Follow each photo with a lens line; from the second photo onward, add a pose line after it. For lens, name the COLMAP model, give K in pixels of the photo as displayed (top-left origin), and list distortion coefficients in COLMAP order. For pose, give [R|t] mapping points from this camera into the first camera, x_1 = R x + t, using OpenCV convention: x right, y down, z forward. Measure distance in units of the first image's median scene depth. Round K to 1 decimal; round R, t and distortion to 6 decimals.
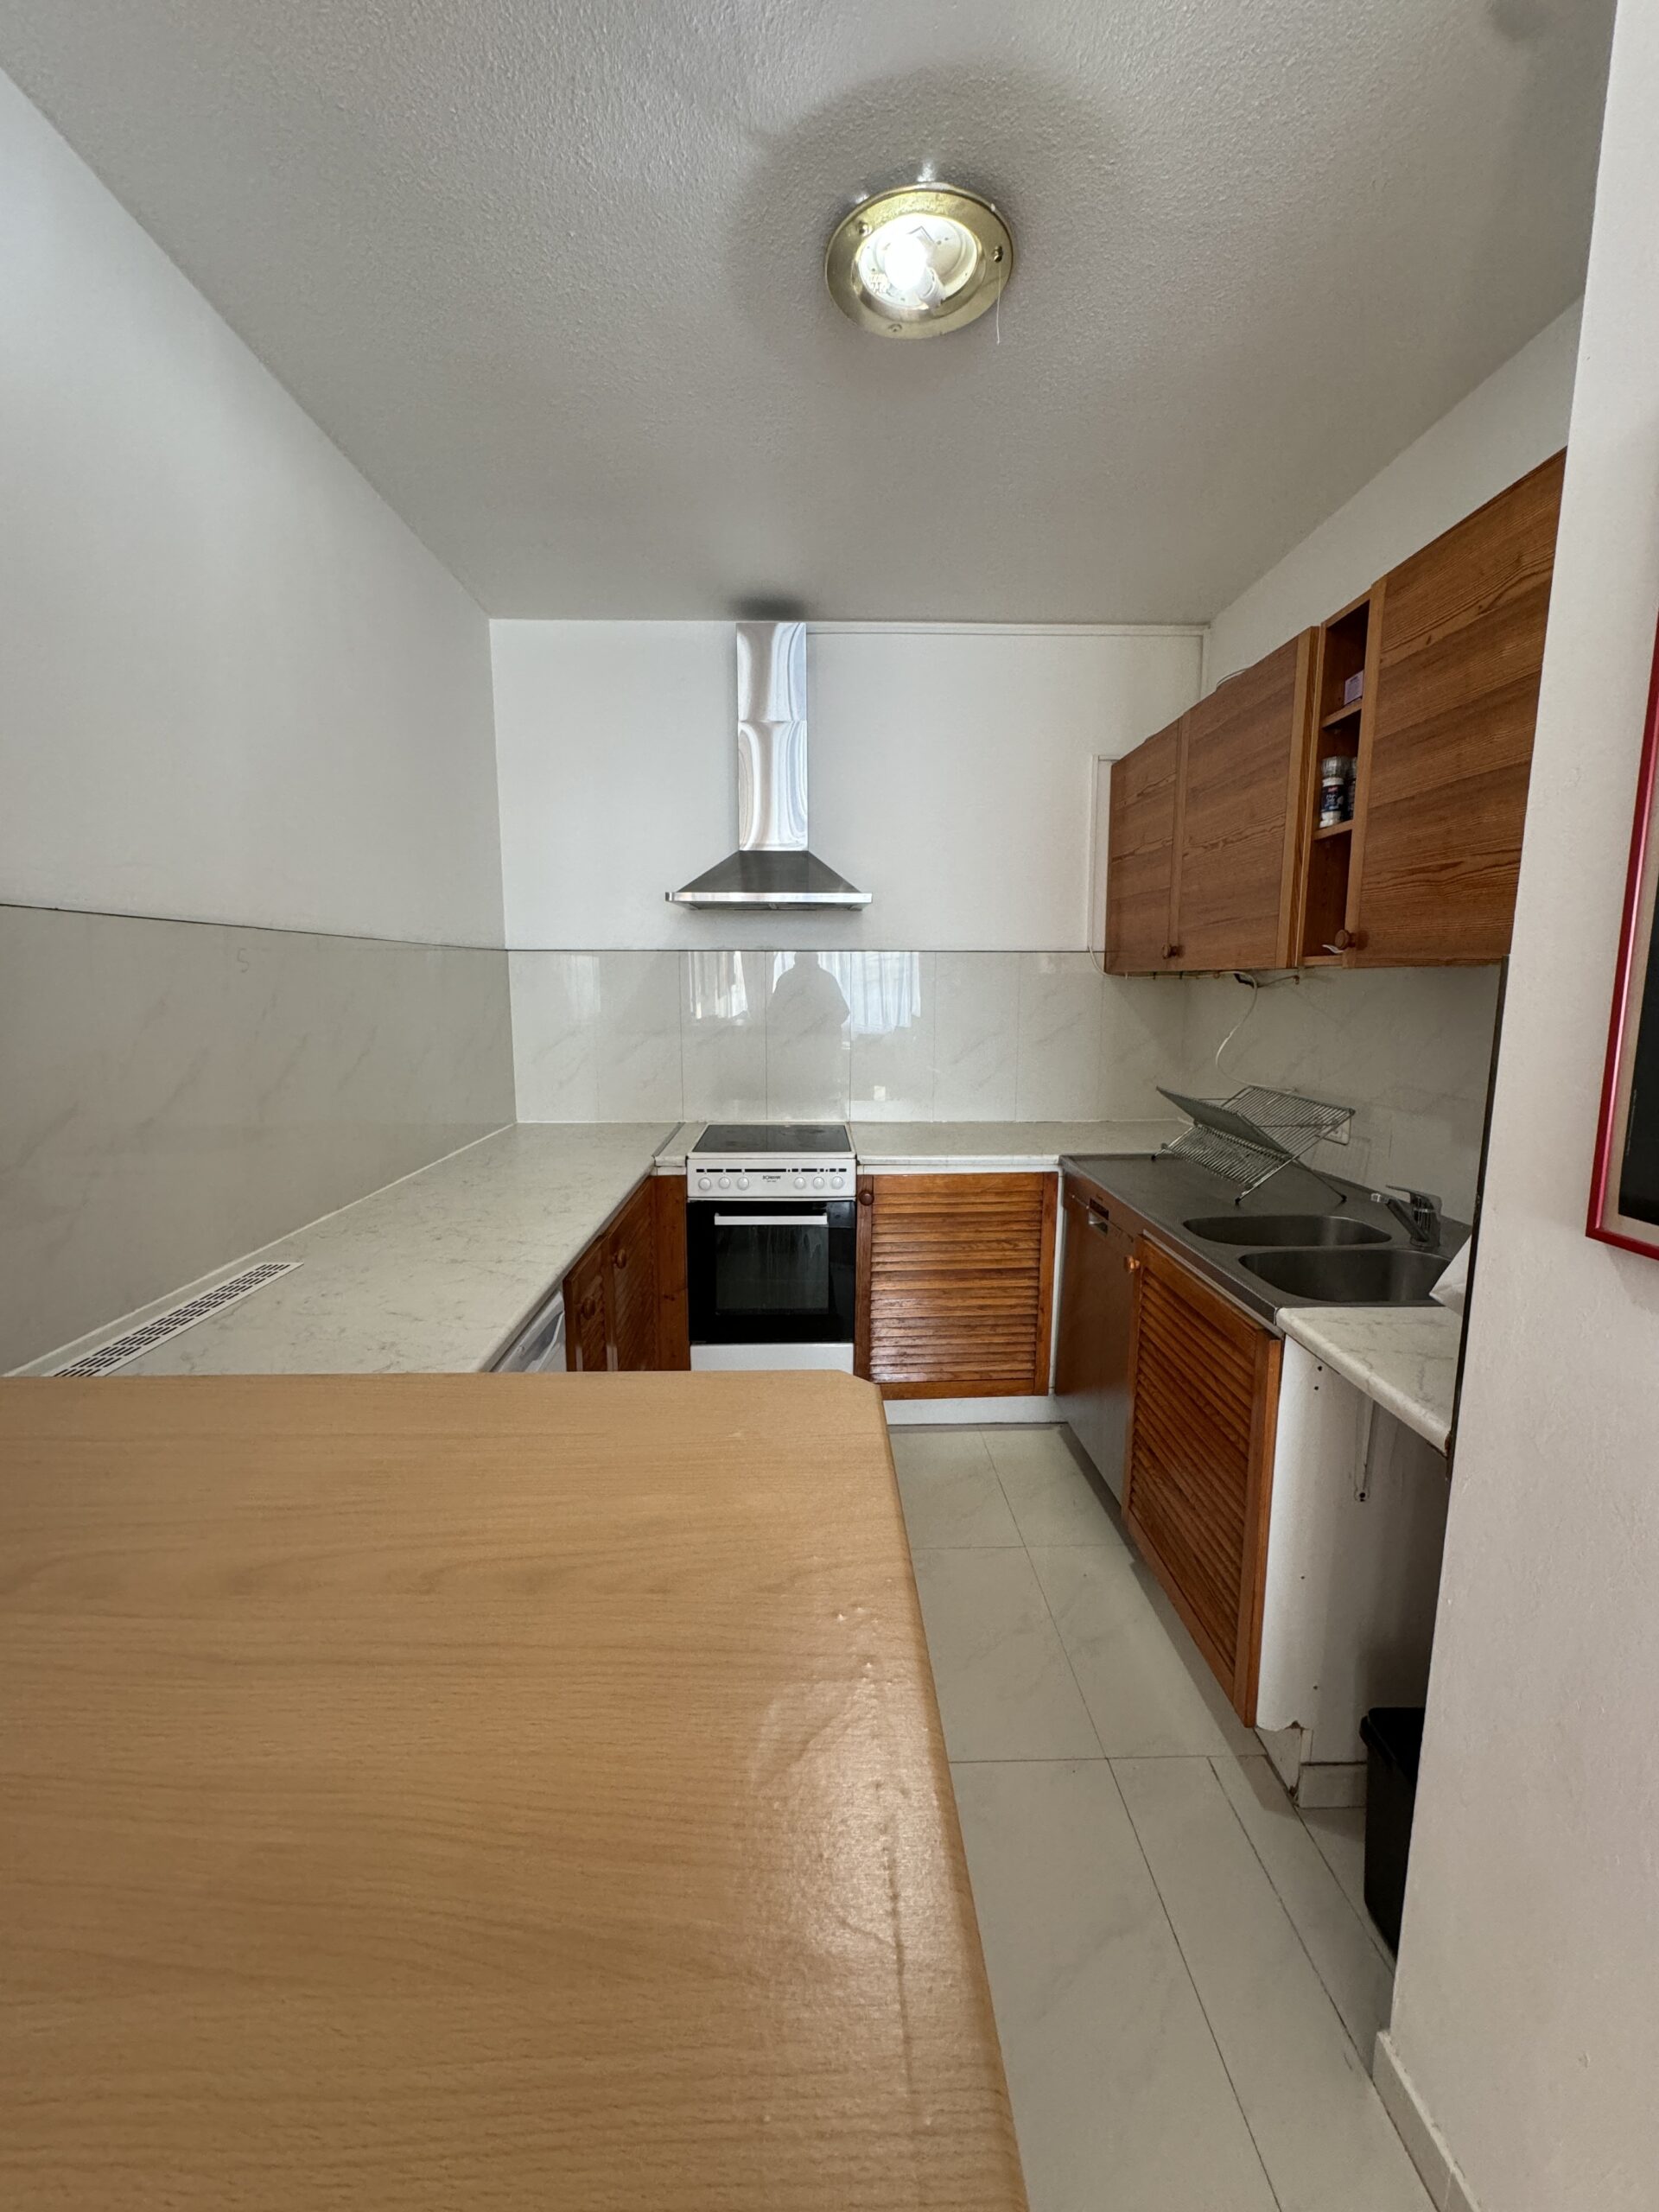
lens RADIAL K [[877.9, 0, 834.8], [0, 877.9, 1100.7], [0, 0, 1]] dist [0.001309, 0.001488]
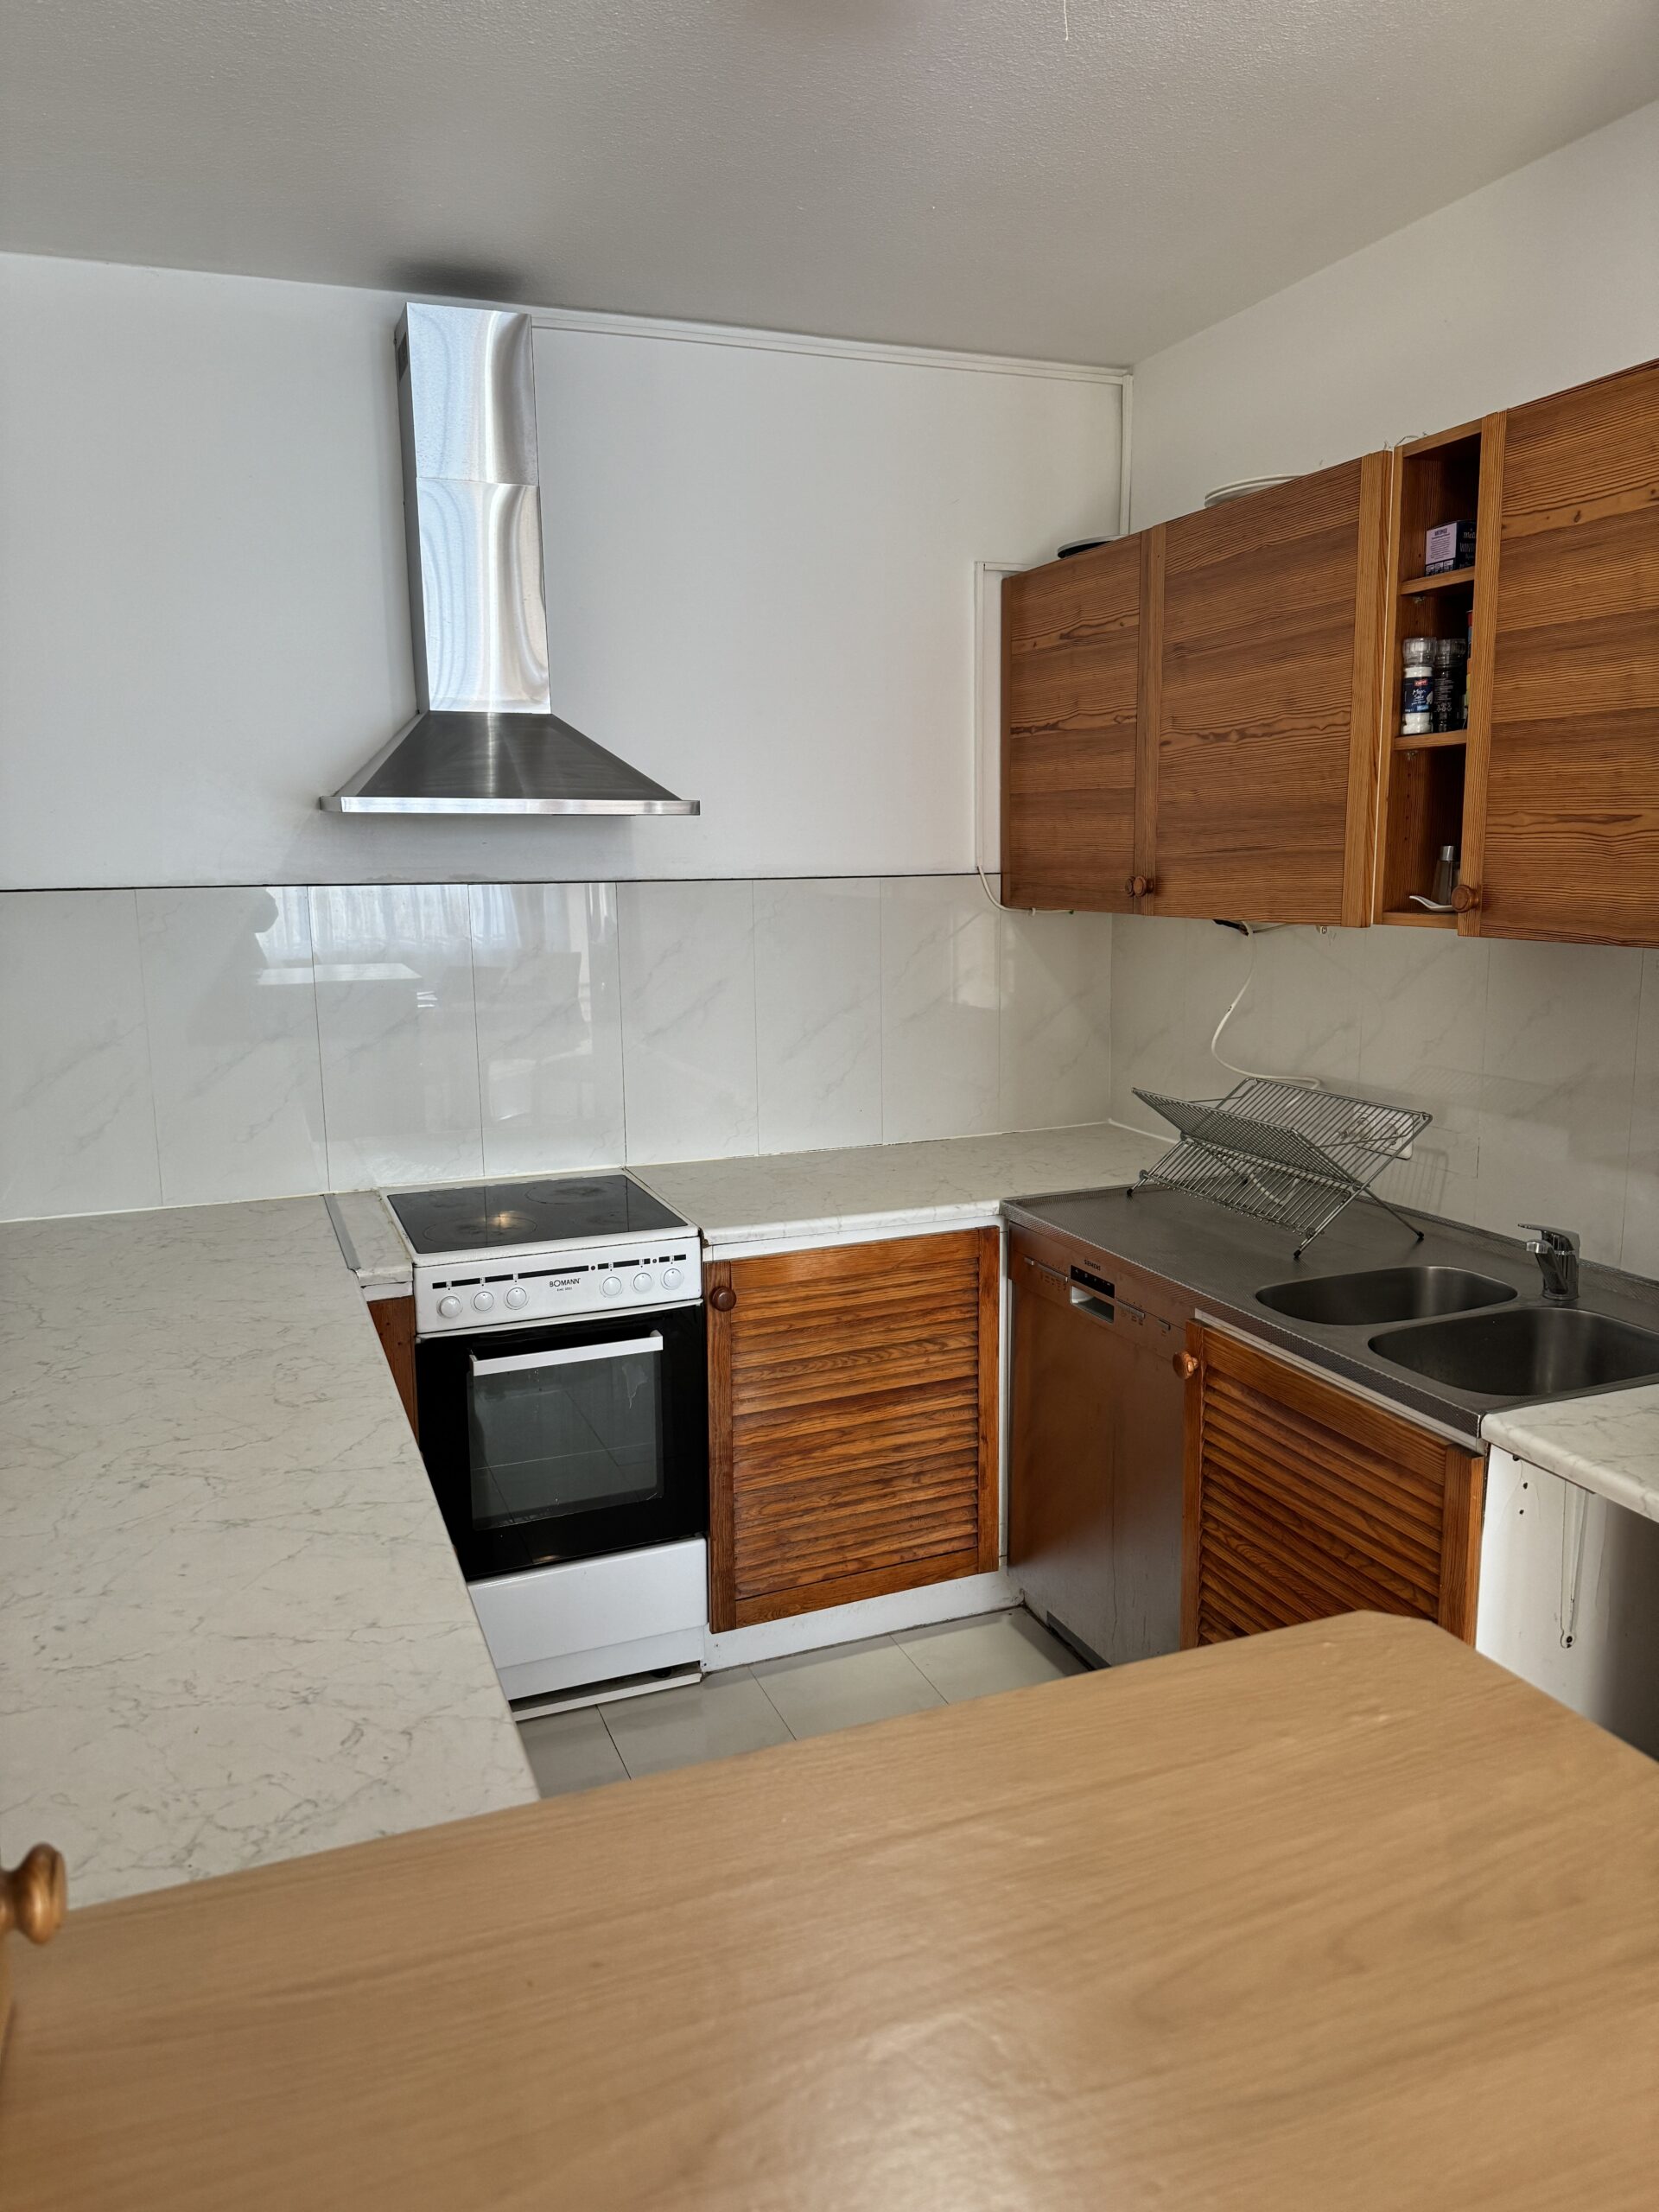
lens RADIAL K [[1551.7, 0, 823.7], [0, 1551.7, 1100.0], [0, 0, 1]] dist [0.051042, -0.049187]
pose [[0.941899, -0.069454, 0.328638, -0.253497], [0.060600, 0.997472, 0.037119, -0.066132], [-0.330385, -0.015046, 0.943726, -0.043266]]
